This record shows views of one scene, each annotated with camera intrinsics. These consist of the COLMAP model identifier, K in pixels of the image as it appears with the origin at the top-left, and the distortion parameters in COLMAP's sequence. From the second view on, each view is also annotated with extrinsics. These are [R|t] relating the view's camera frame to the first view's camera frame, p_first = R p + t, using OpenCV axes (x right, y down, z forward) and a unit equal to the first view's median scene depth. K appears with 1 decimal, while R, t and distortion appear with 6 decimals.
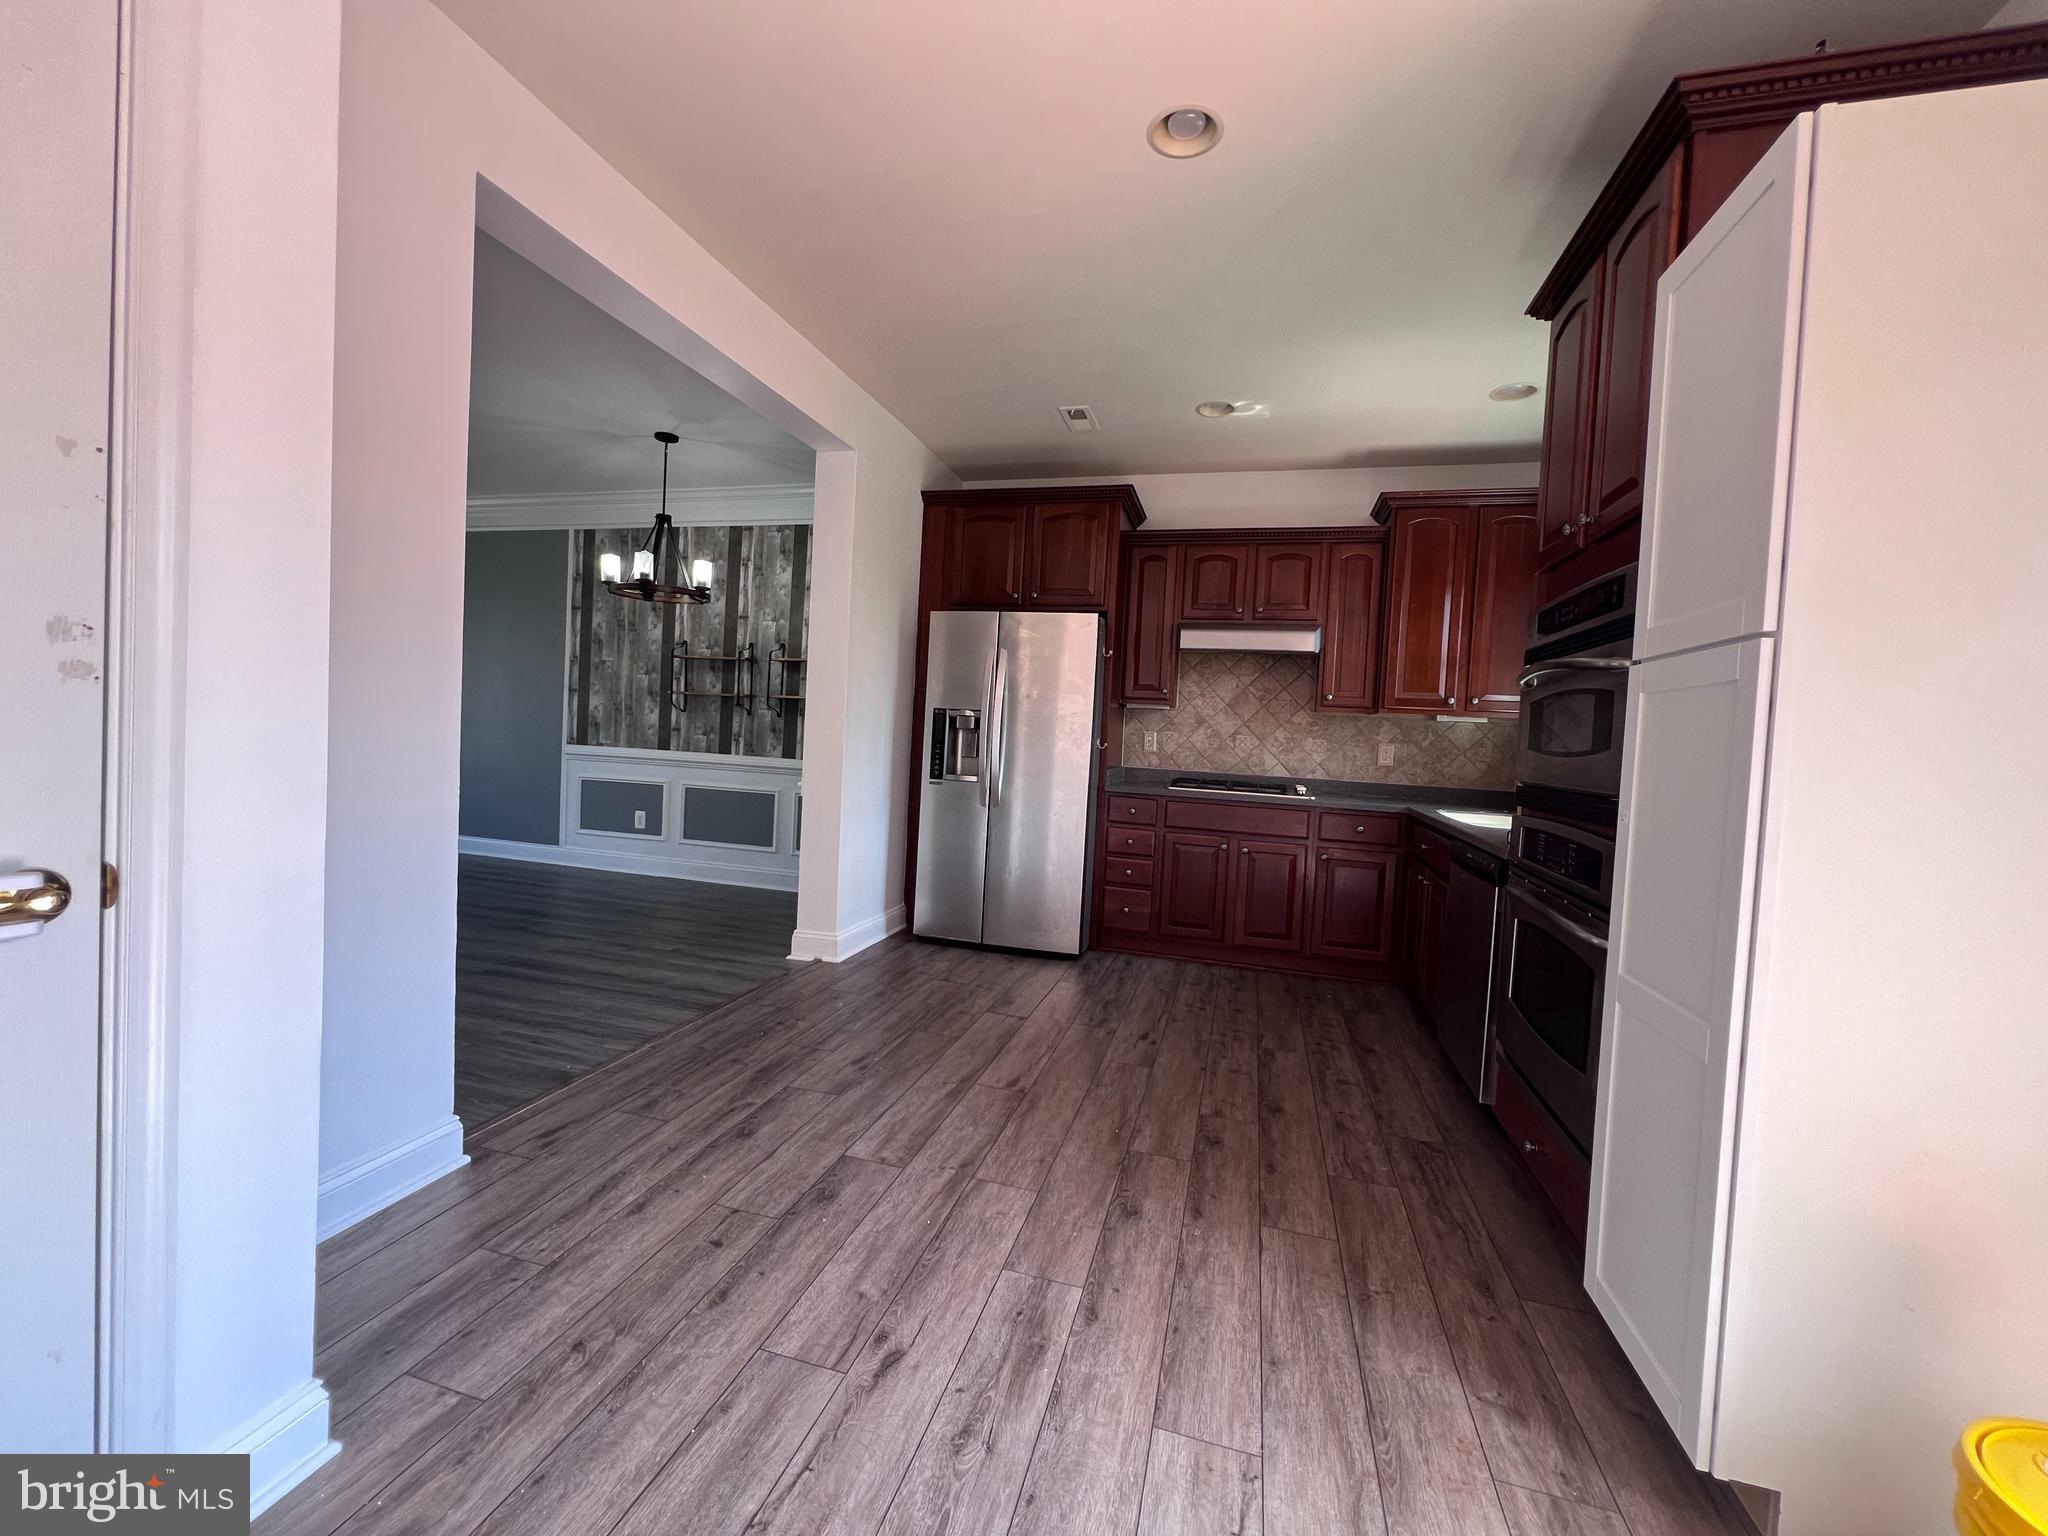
lens RADIAL K [[826.1, 0, 1019.6], [0, 826.1, 759.5], [0, 0, 1]] dist [-0.003699, -0.000752]
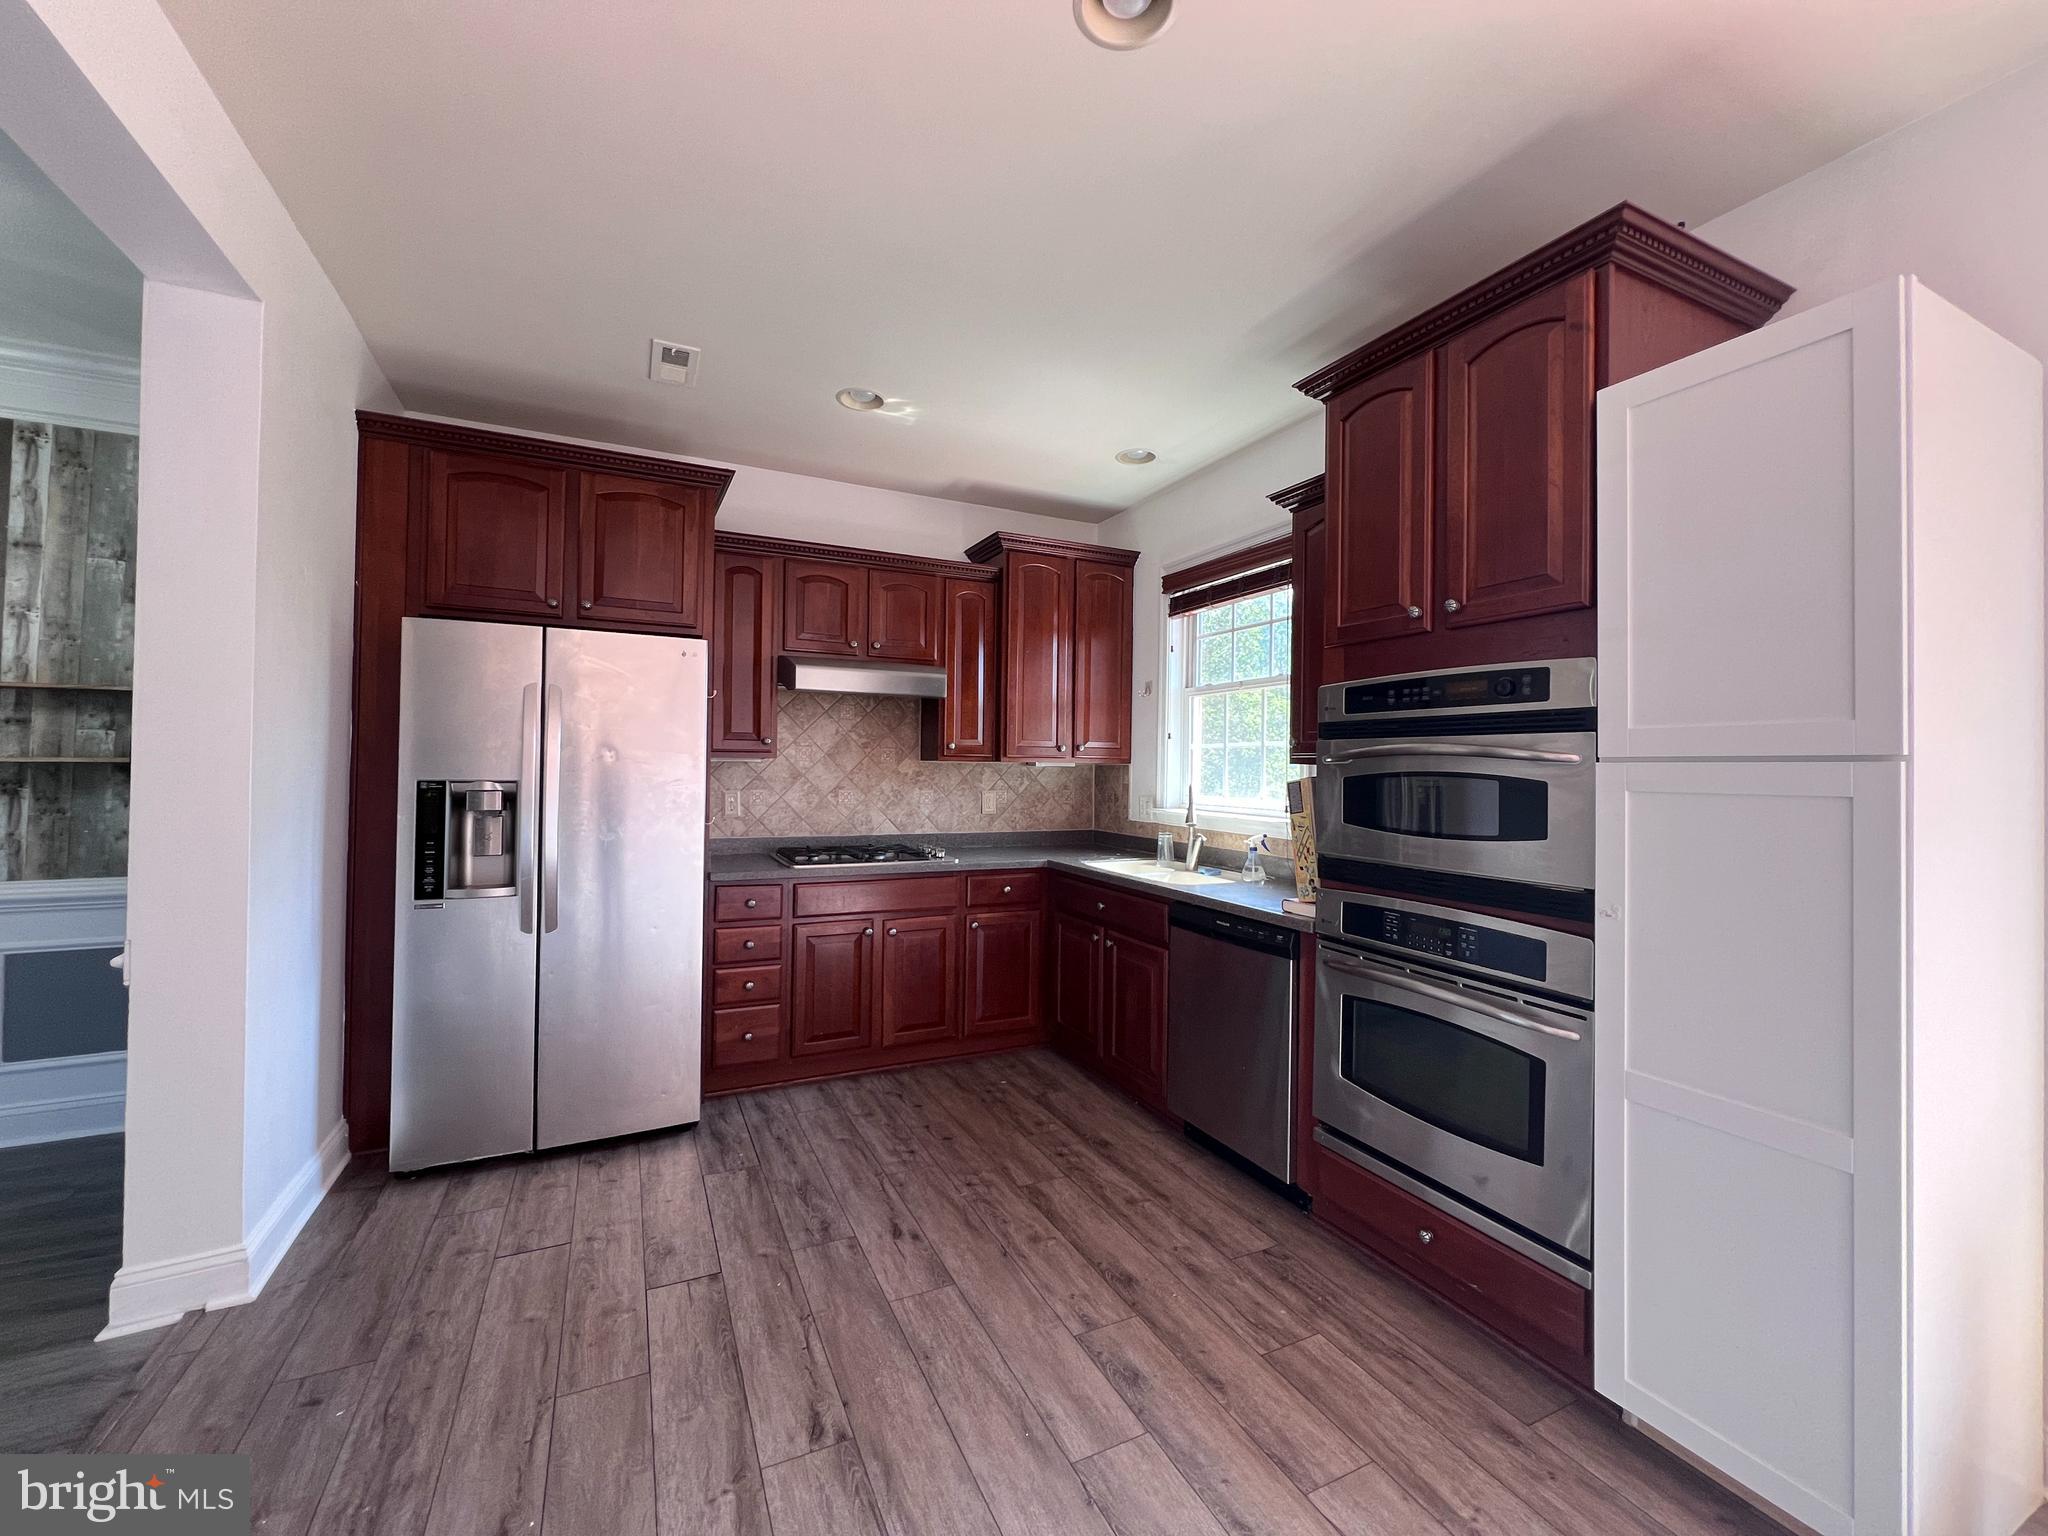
lens RADIAL K [[823.3, 0, 1022.5], [0, 823.3, 757.6], [0, 0, 1]] dist [-0.002746, 0.000041]
pose [[0.742563, -0.034505, 0.668887, -0.169650], [0.047774, 0.998857, -0.001508, -0.055161], [-0.668070, 0.033075, 0.743363, 0.260448]]
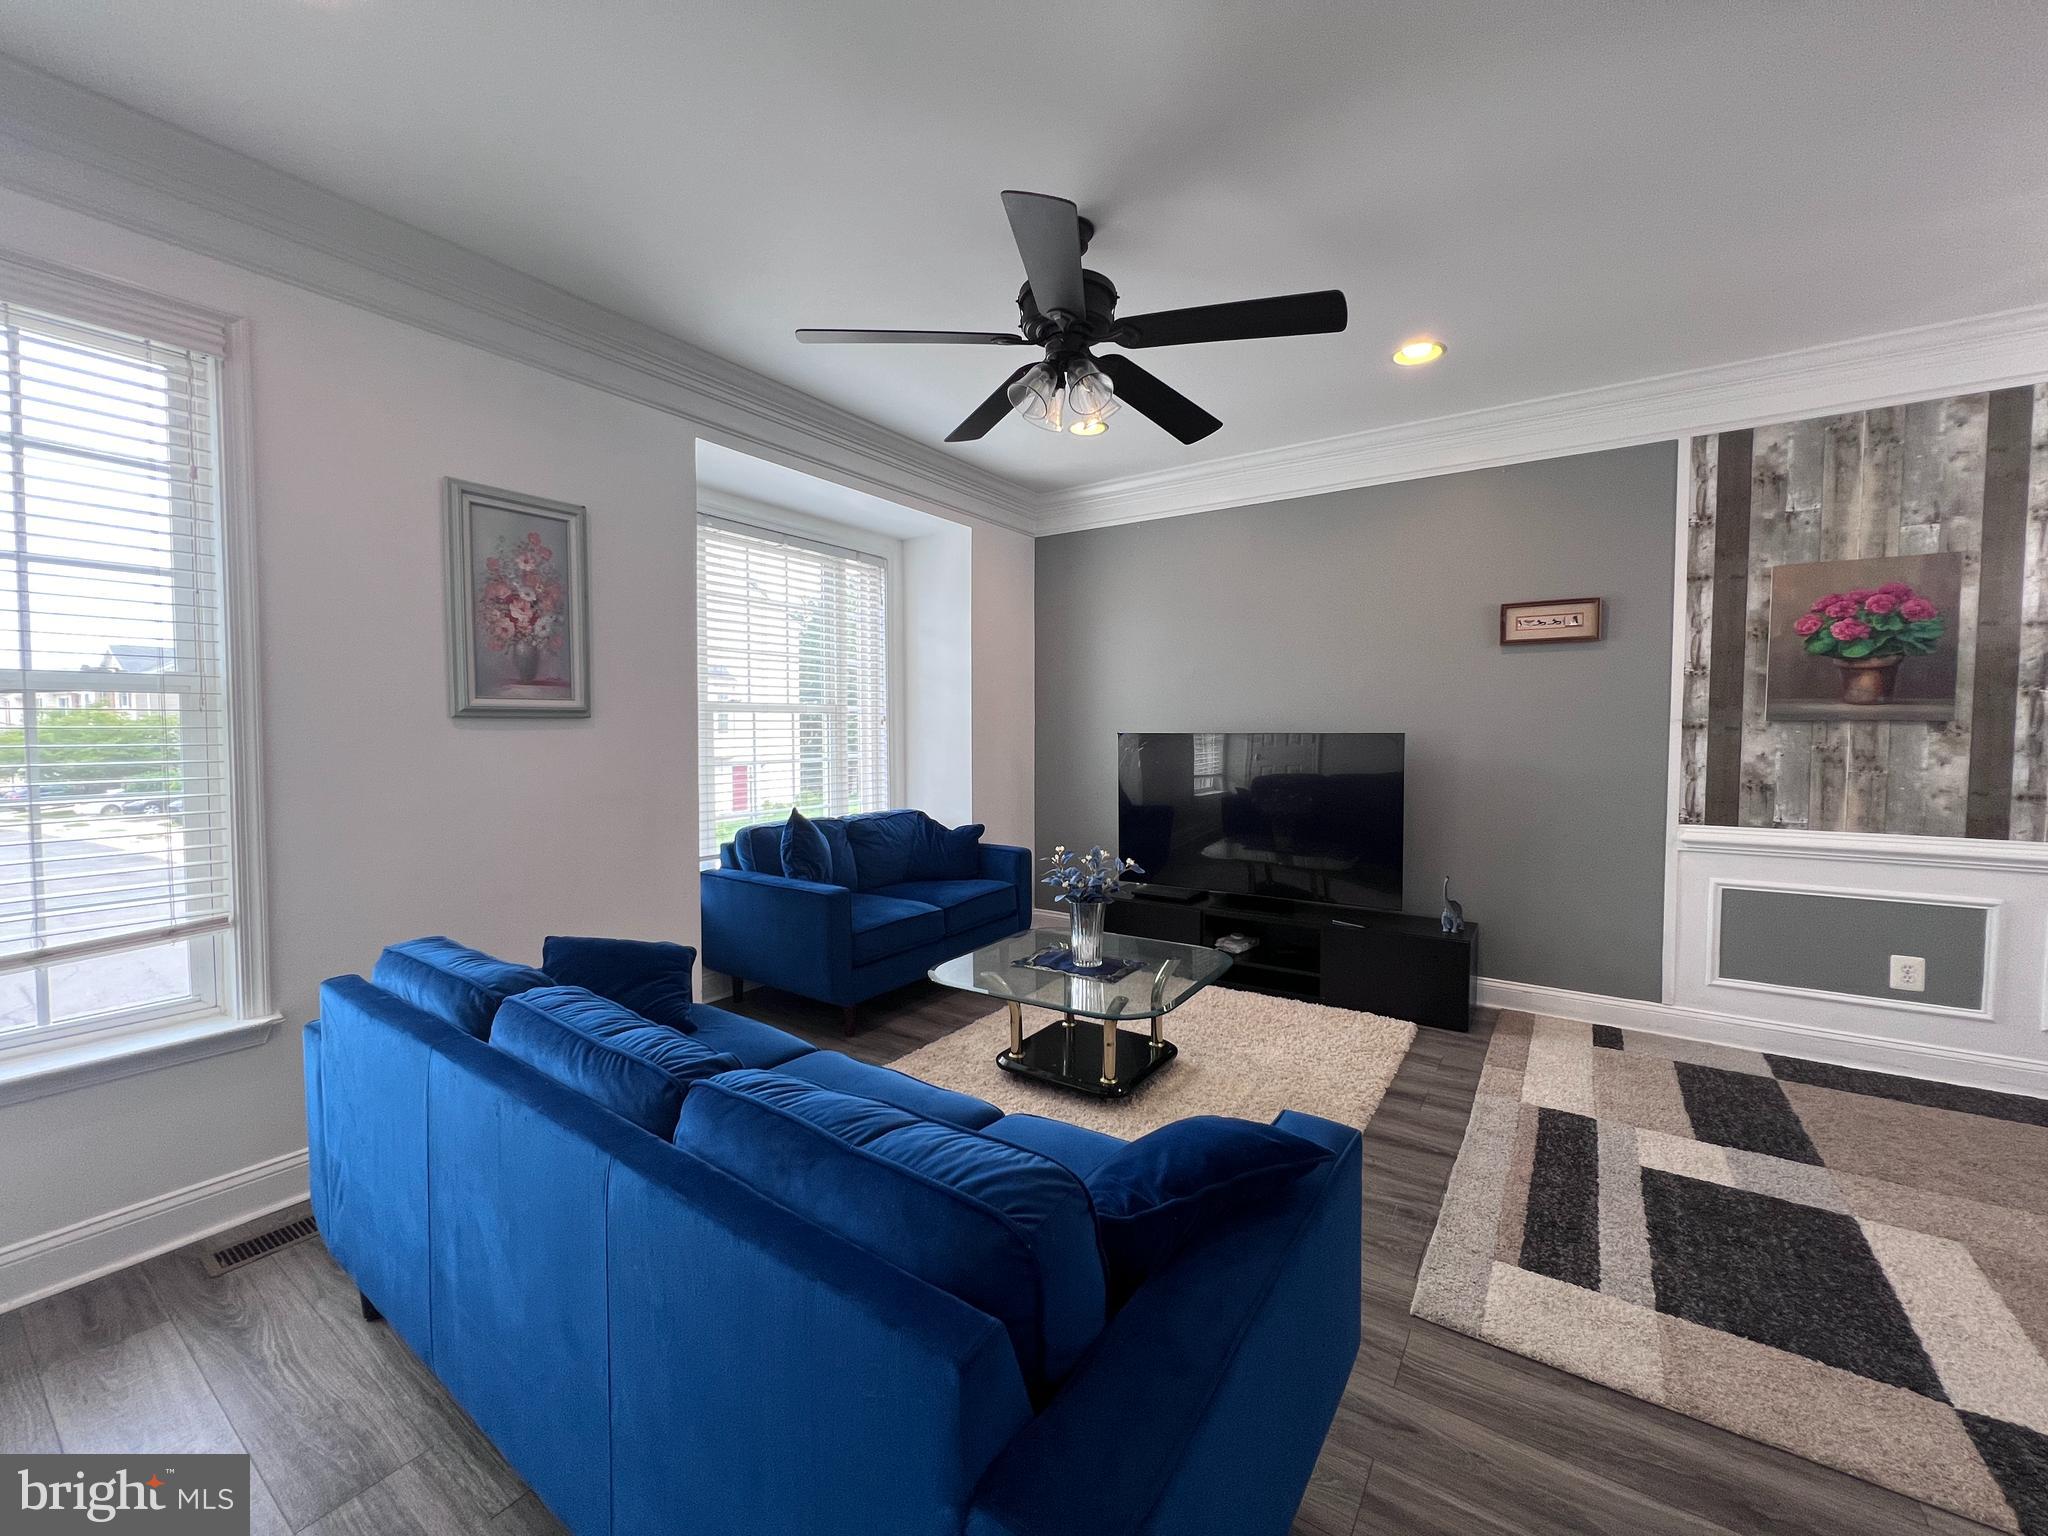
lens RADIAL K [[823.3, 0, 1017.6], [0, 823.3, 758.8], [0, 0, 1]] dist [-0.002746, 0.000041]
pose [[0.947557, -0.039072, -0.317189, -1.079616], [0.038041, 0.999232, -0.009444, -0.100818], [0.317315, -0.003117, 0.948315, 0.447314]]
